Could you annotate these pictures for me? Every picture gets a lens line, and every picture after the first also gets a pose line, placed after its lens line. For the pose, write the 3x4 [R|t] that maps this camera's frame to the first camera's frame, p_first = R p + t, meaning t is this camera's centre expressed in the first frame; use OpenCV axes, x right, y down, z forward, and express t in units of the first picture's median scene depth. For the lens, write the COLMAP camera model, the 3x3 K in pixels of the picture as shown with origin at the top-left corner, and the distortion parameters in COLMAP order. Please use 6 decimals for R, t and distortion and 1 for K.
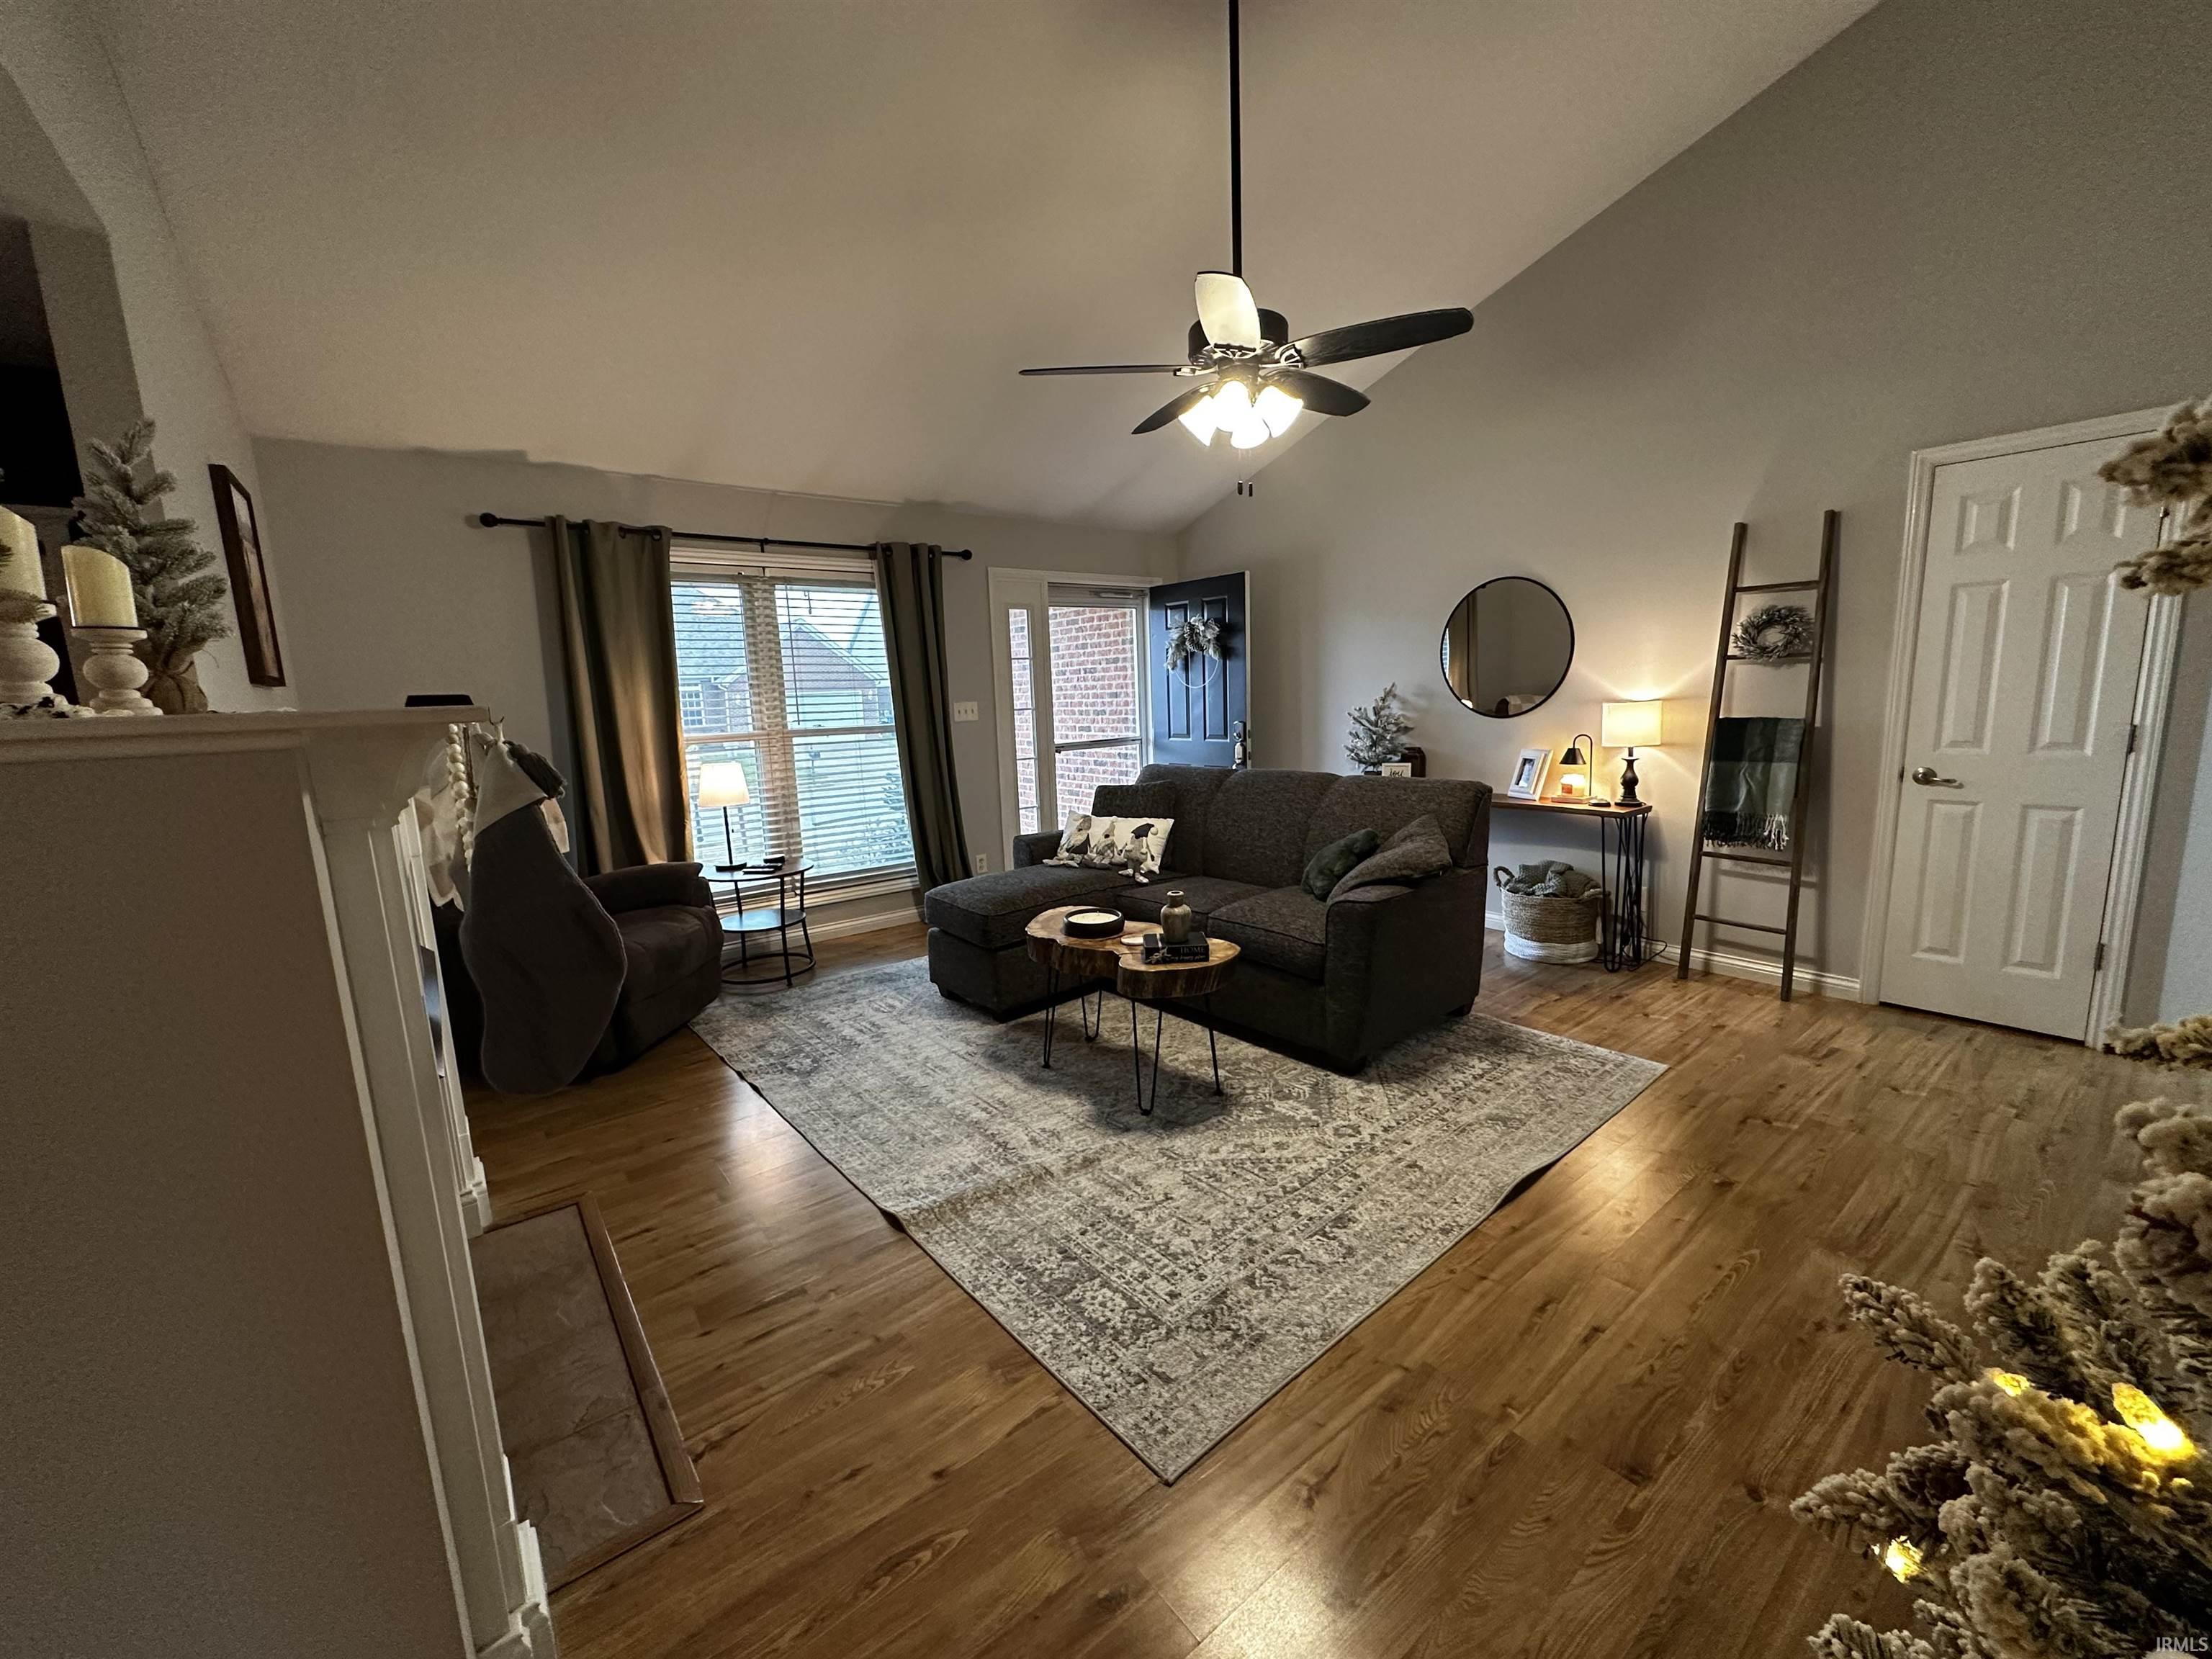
lens RADIAL K [[878.1, 0, 1108.4], [0, 878.1, 829.1], [0, 0, 1]] dist [0.000415, 0.000264]
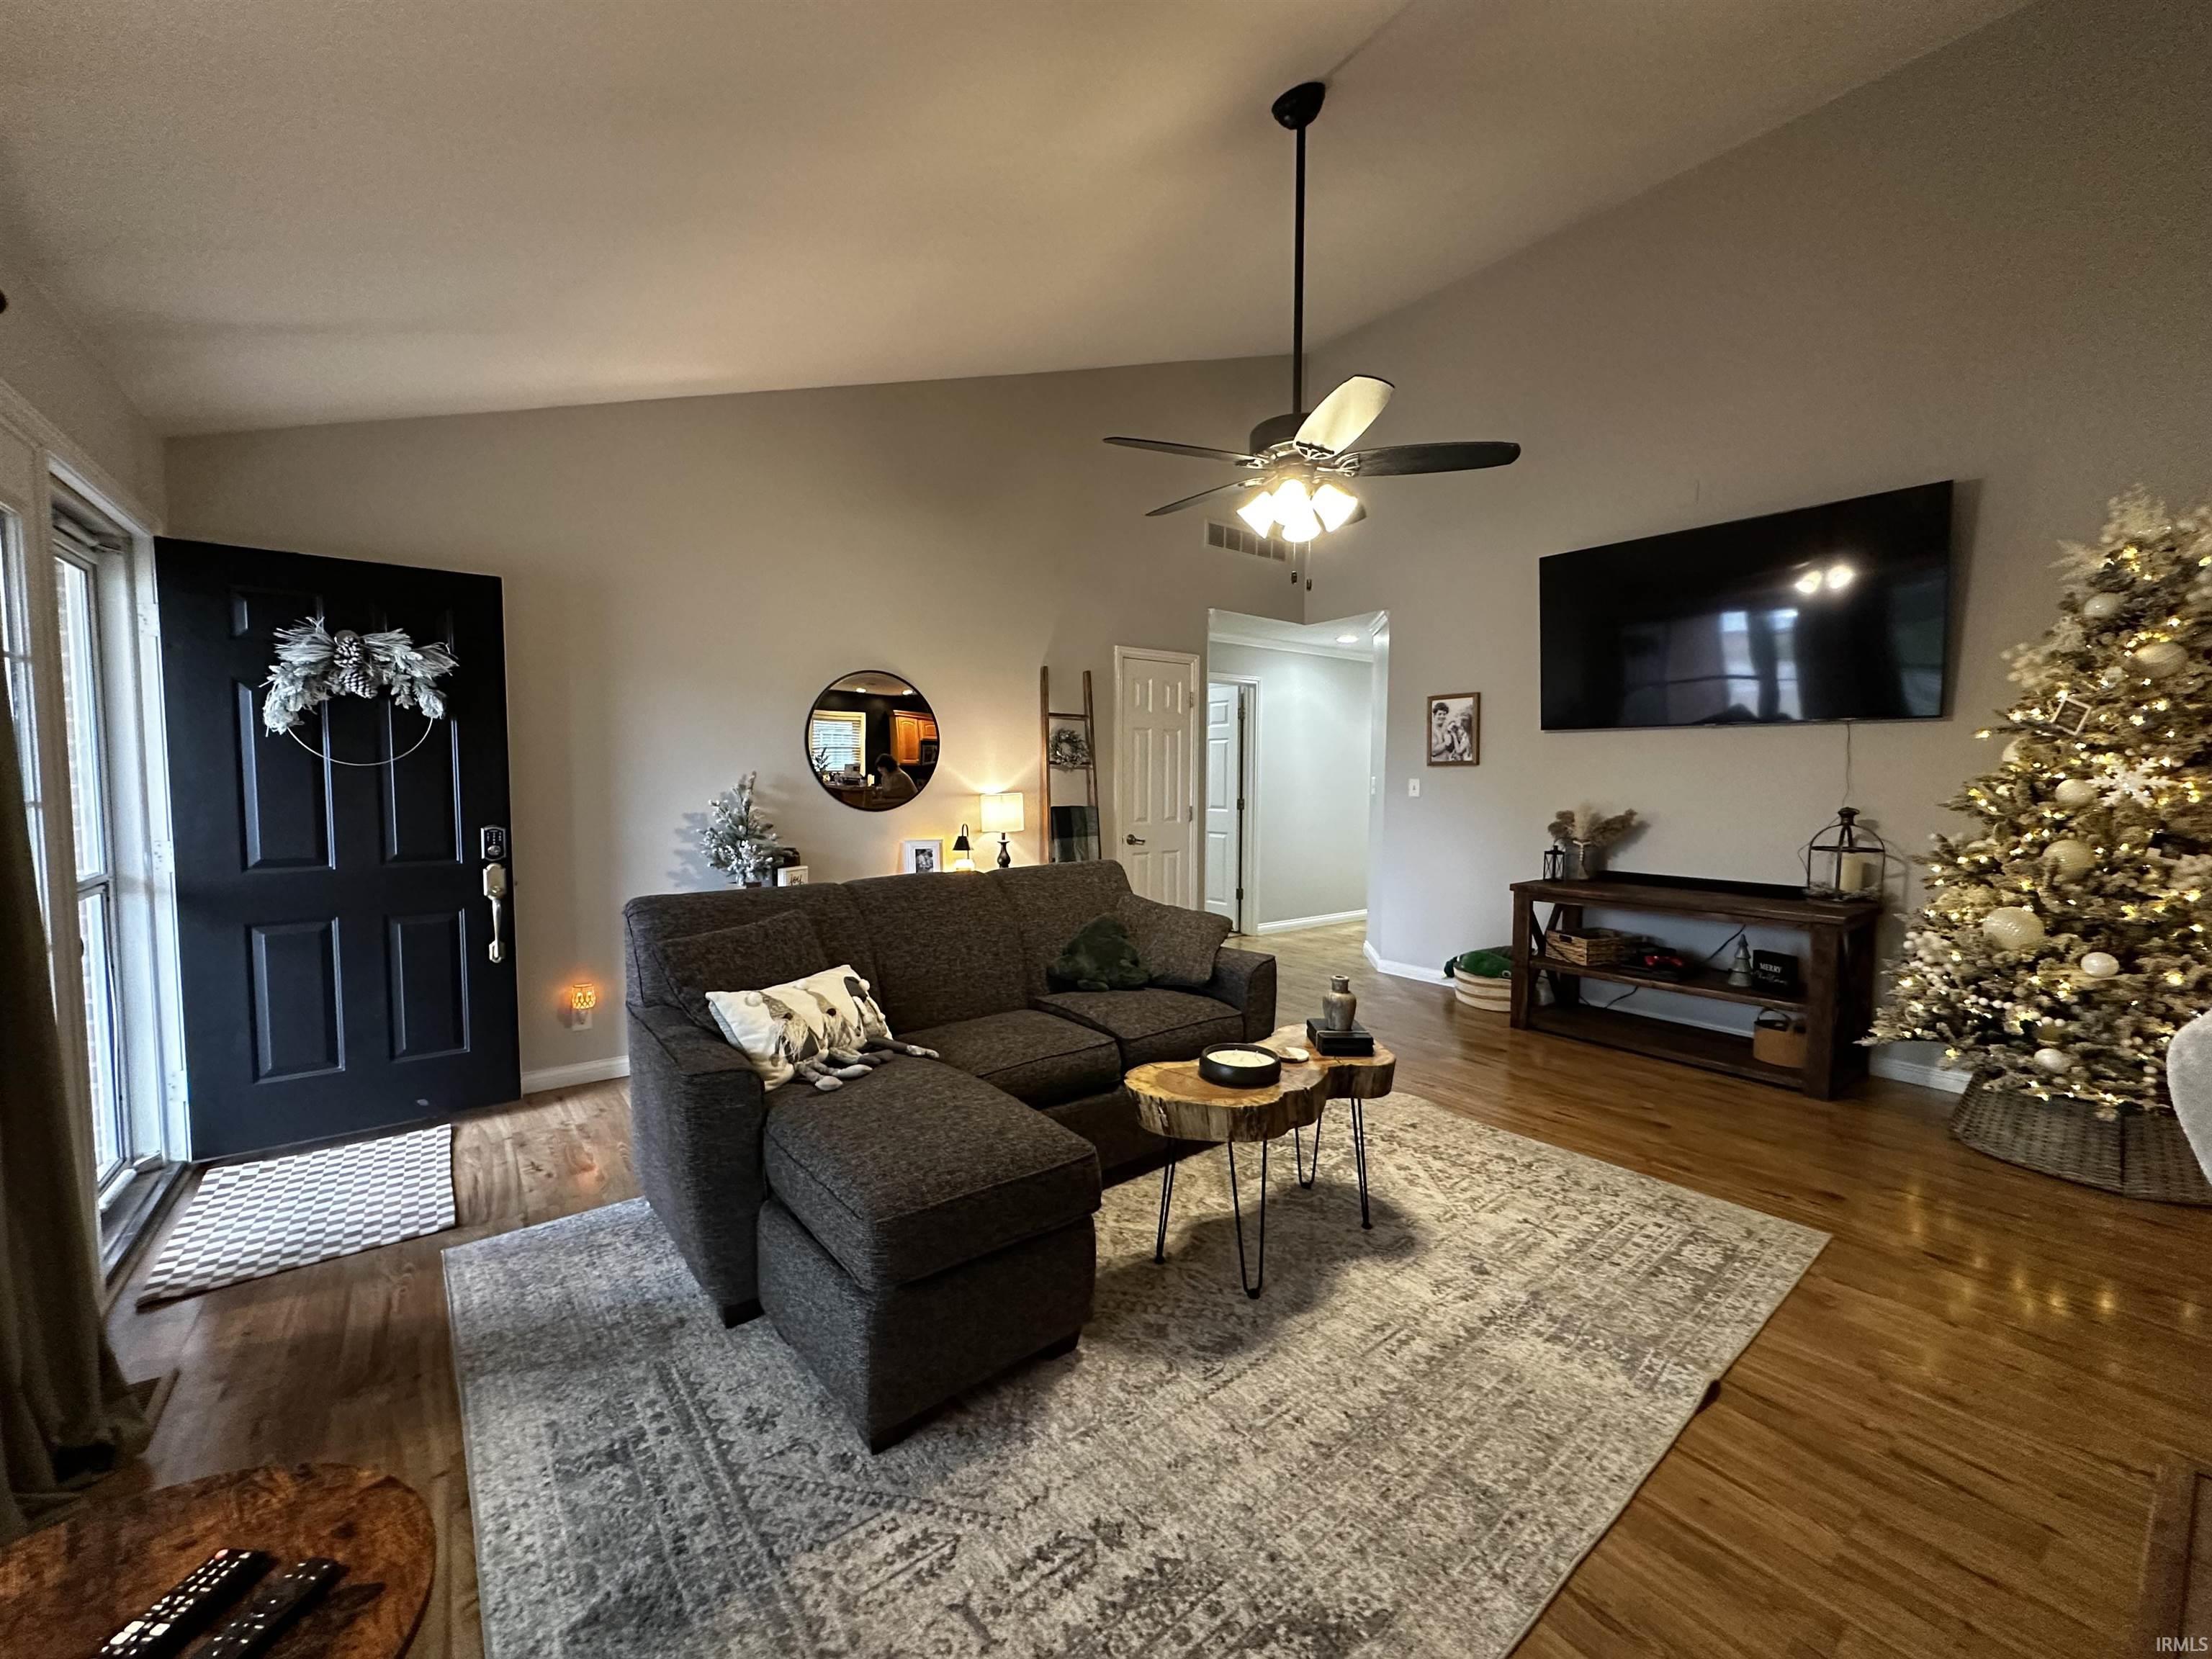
lens RADIAL K [[878.1, 0, 1108.4], [0, 878.1, 829.1], [0, 0, 1]] dist [0.000415, 0.000264]
pose [[0.015258, -0.023672, 0.999603, -0.782549], [0.155124, 0.987671, 0.021021, -0.129448], [-0.987777, 0.154741, 0.018742, 1.079641]]
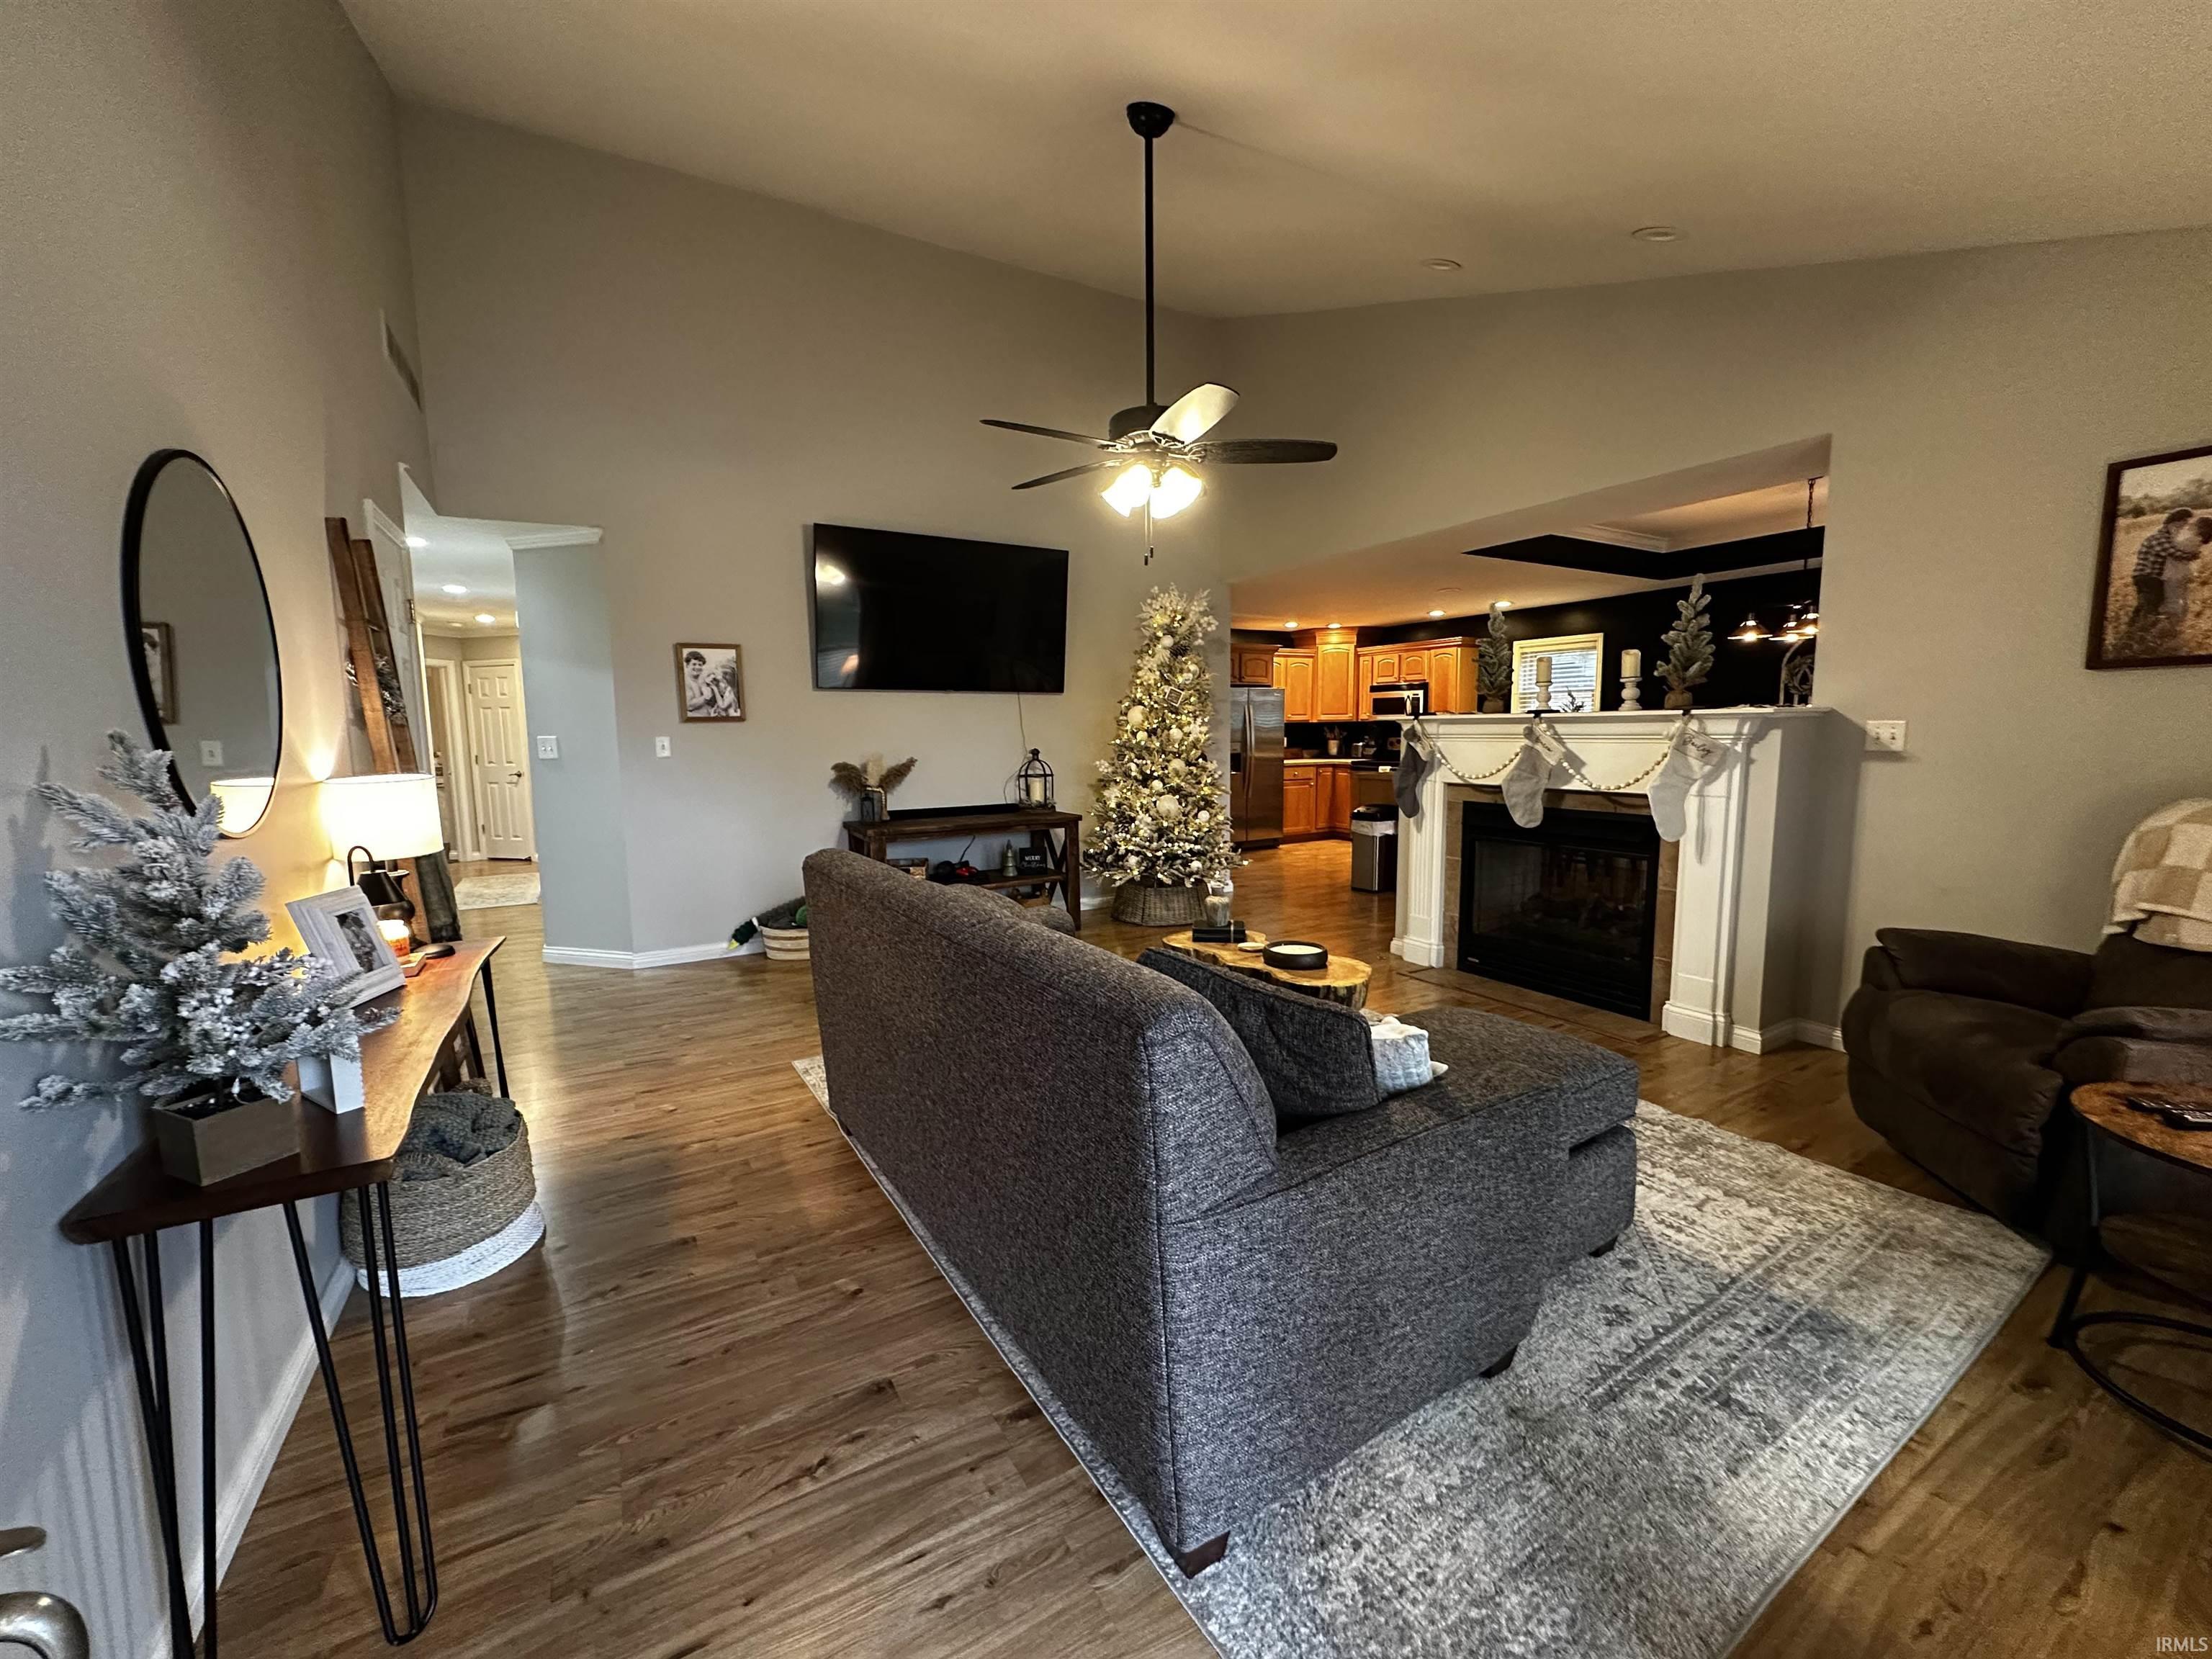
lens RADIAL K [[878.1, 0, 1108.4], [0, 878.1, 829.1], [0, 0, 1]] dist [0.000415, 0.000264]
pose [[-0.989386, 0.033314, 0.141441, 0.046291], [0.070313, 0.961582, 0.265361, -0.301616], [-0.127167, 0.272489, -0.953718, 1.934858]]
